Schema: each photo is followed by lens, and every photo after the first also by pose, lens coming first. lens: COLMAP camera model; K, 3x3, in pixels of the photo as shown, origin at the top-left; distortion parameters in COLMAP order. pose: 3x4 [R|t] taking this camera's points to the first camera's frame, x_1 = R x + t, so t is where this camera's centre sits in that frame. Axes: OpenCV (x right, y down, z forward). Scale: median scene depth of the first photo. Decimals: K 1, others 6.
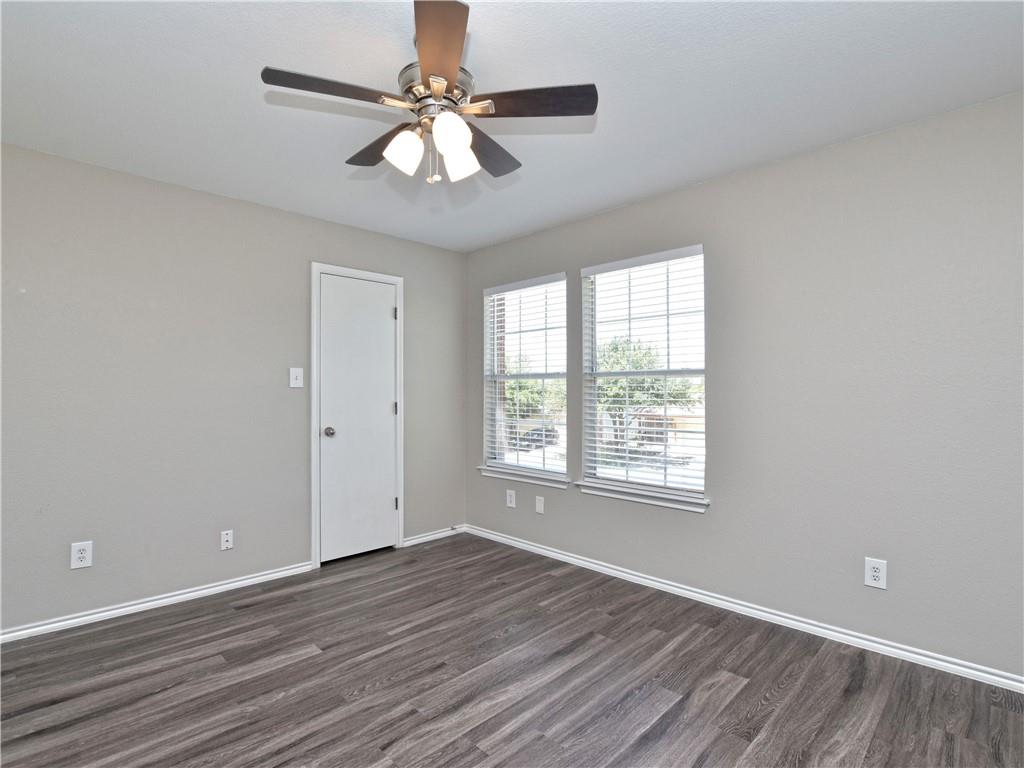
lens RADIAL K [[506.0, 0, 514.3], [0, 506.0, 385.0], [0, 0, 1]] dist [-0.033086, 0.002840]
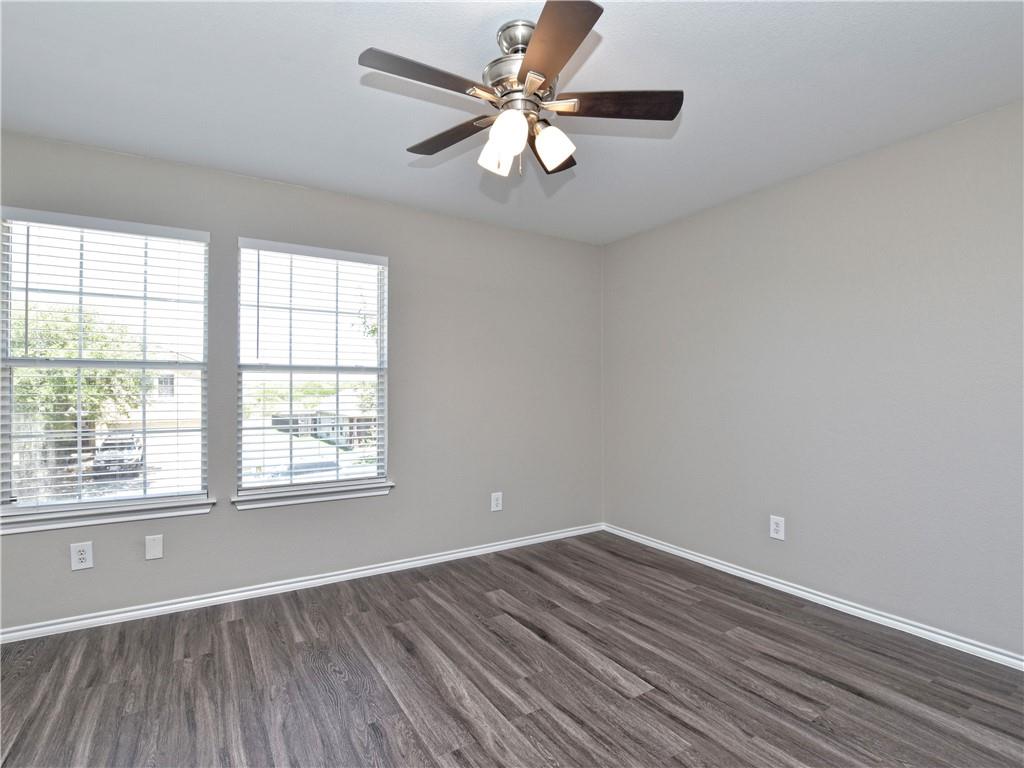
lens RADIAL K [[506.0, 0, 514.3], [0, 506.0, 385.0], [0, 0, 1]] dist [-0.033086, 0.002840]
pose [[0.222812, 0.009444, 0.974816, -0.655162], [-0.013299, 0.999889, -0.006647, 0.011336], [-0.974771, -0.011483, 0.222913, 0.454864]]
